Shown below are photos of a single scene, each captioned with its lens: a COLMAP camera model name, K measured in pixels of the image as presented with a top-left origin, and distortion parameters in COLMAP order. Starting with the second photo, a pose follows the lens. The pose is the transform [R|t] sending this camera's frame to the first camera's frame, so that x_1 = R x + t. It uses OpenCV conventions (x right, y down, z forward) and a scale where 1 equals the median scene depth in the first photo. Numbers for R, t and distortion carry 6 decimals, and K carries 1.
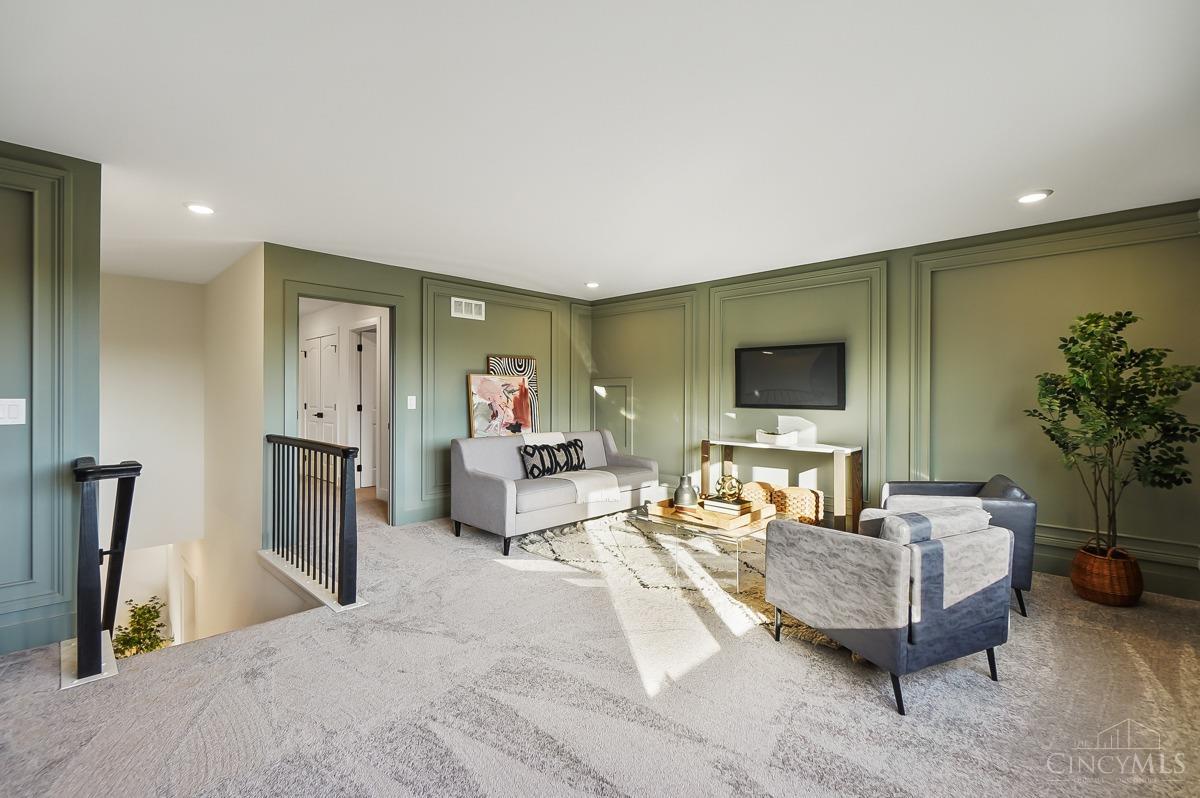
lens RADIAL K [[529.5, 0, 599.8], [0, 529.5, 392.6], [0, 0, 1]] dist [-0.001818, -0.000541]
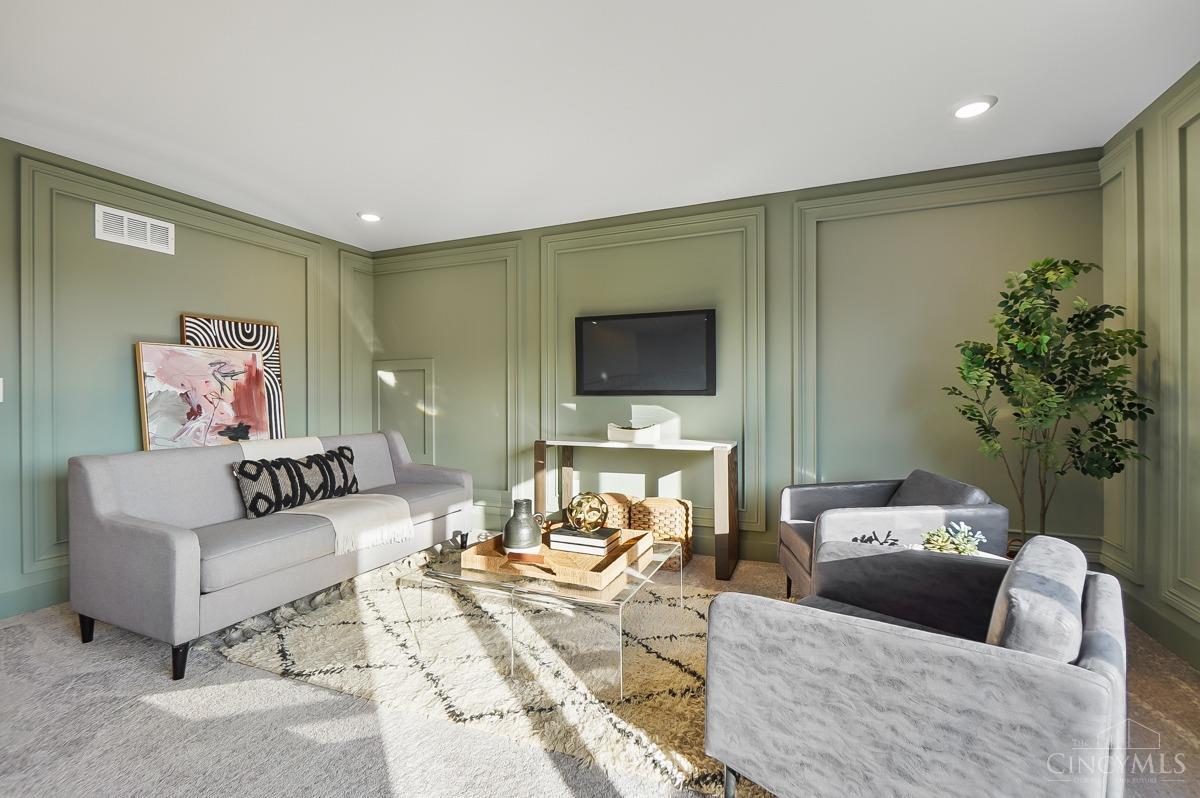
lens RADIAL K [[529.5, 0, 599.8], [0, 529.5, 392.6], [0, 0, 1]] dist [-0.001818, -0.000541]
pose [[0.935246, -0.007449, 0.353920, 0.023135], [0.007521, 0.999971, 0.001171, 0.026100], [-0.353918, 0.001566, 0.935275, 0.315409]]
